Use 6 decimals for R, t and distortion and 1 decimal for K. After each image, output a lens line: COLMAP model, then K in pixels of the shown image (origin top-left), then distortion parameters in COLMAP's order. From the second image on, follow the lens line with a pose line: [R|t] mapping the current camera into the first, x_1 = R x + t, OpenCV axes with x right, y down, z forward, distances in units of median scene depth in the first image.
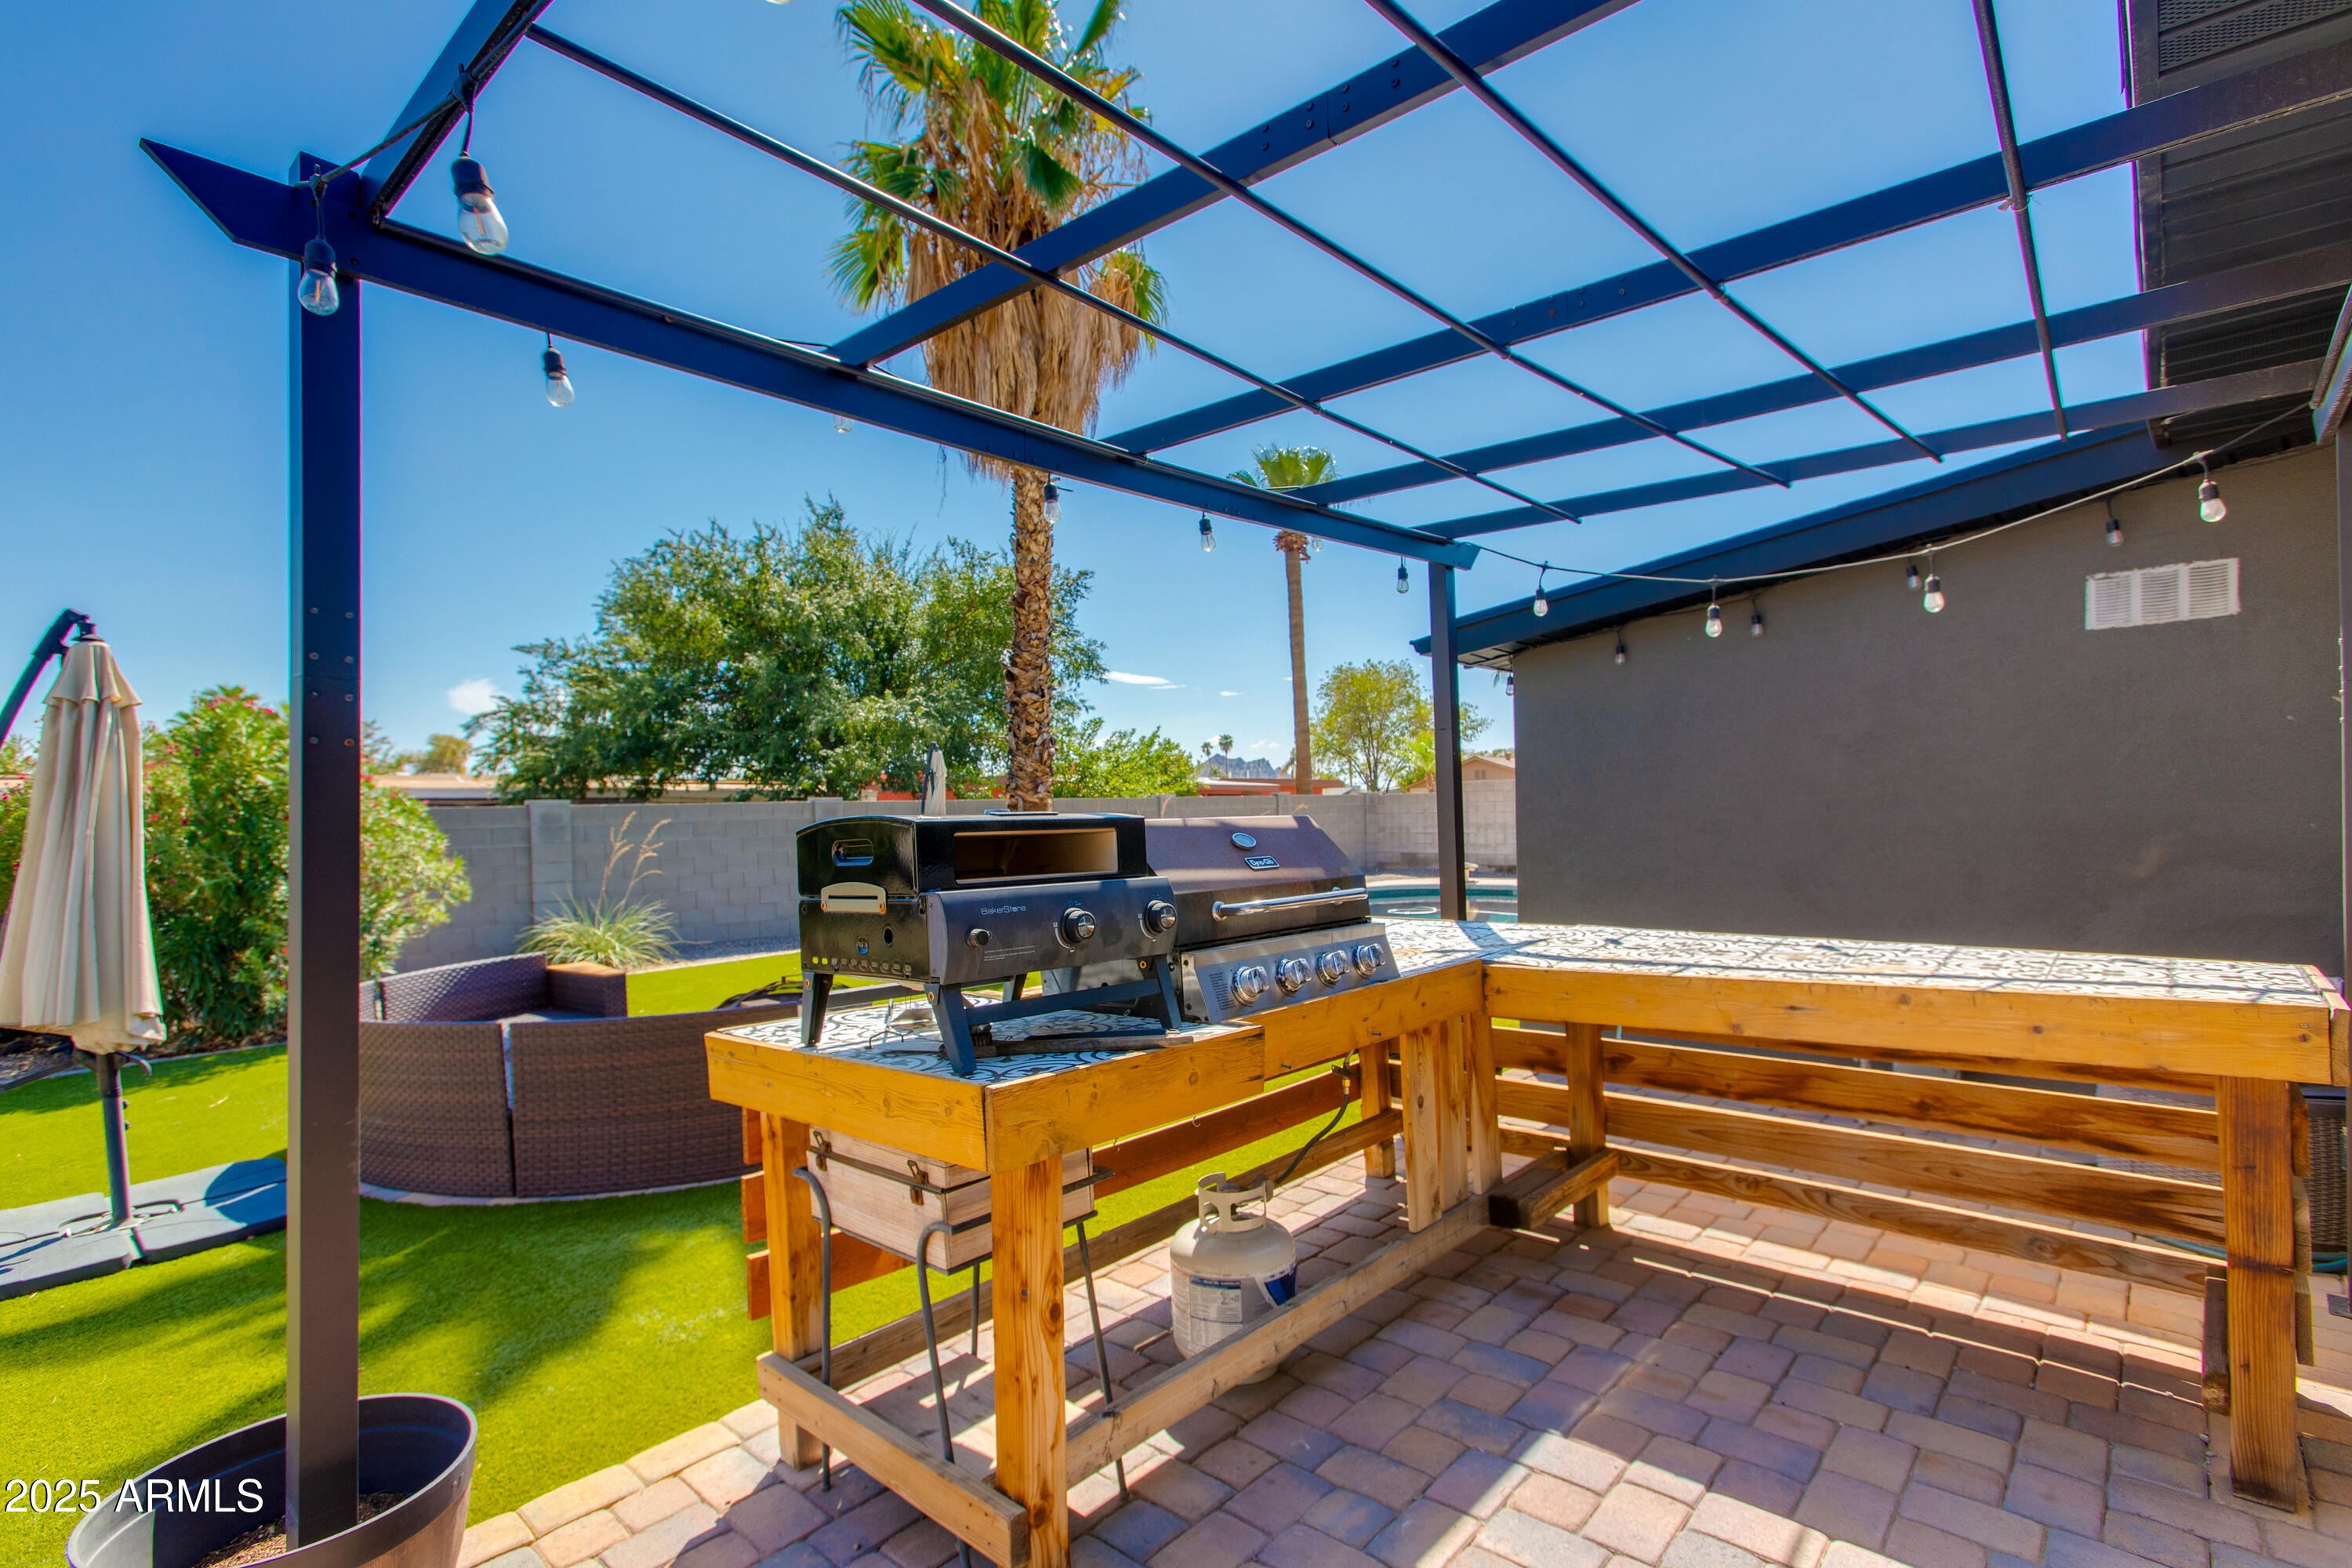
lens RADIAL K [[1129.0, 0, 1177.8], [0, 1129.0, 806.1], [0, 0, 1]] dist [-0.004311, -0.000192]
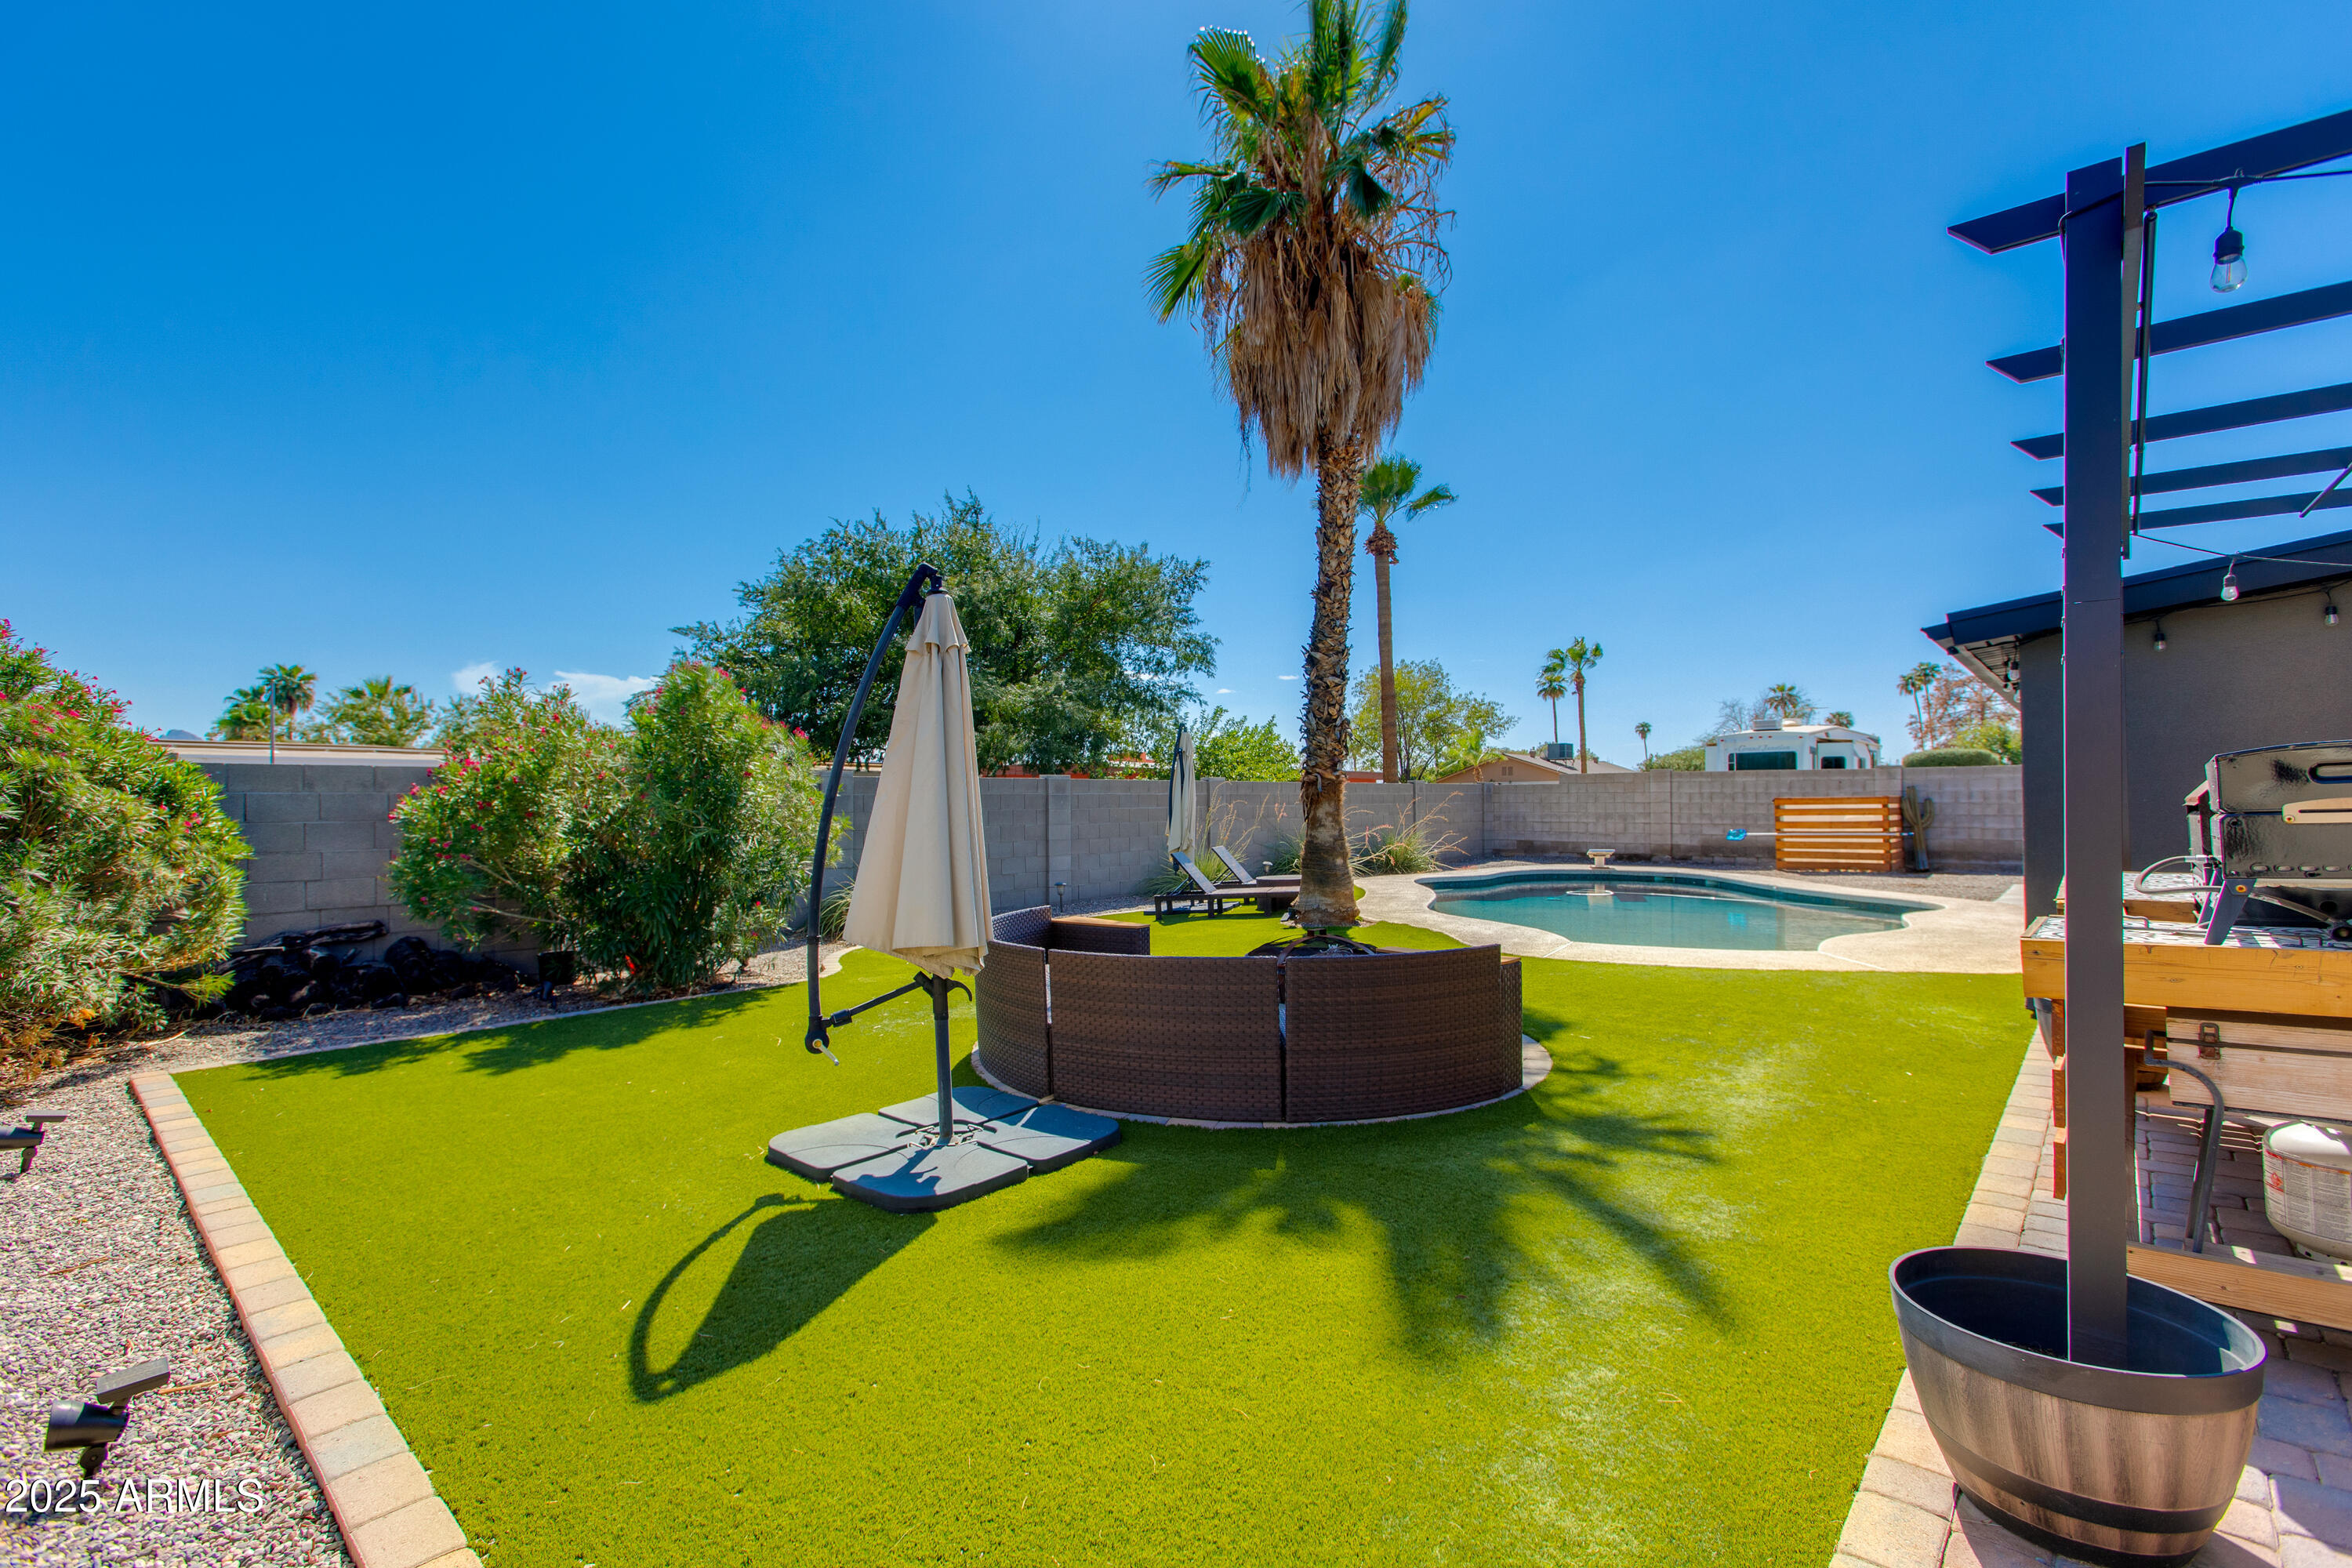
lens RADIAL K [[1083.0, 0, 1168.9], [0, 1083.0, 770.9], [0, 0, 1]] dist [-0.026425, -0.000212]
pose [[0.999720, 0.018972, 0.014130, -0.149755], [-0.018605, 0.999497, -0.025674, 0.008892], [-0.014610, 0.025404, 0.999571, -0.006480]]
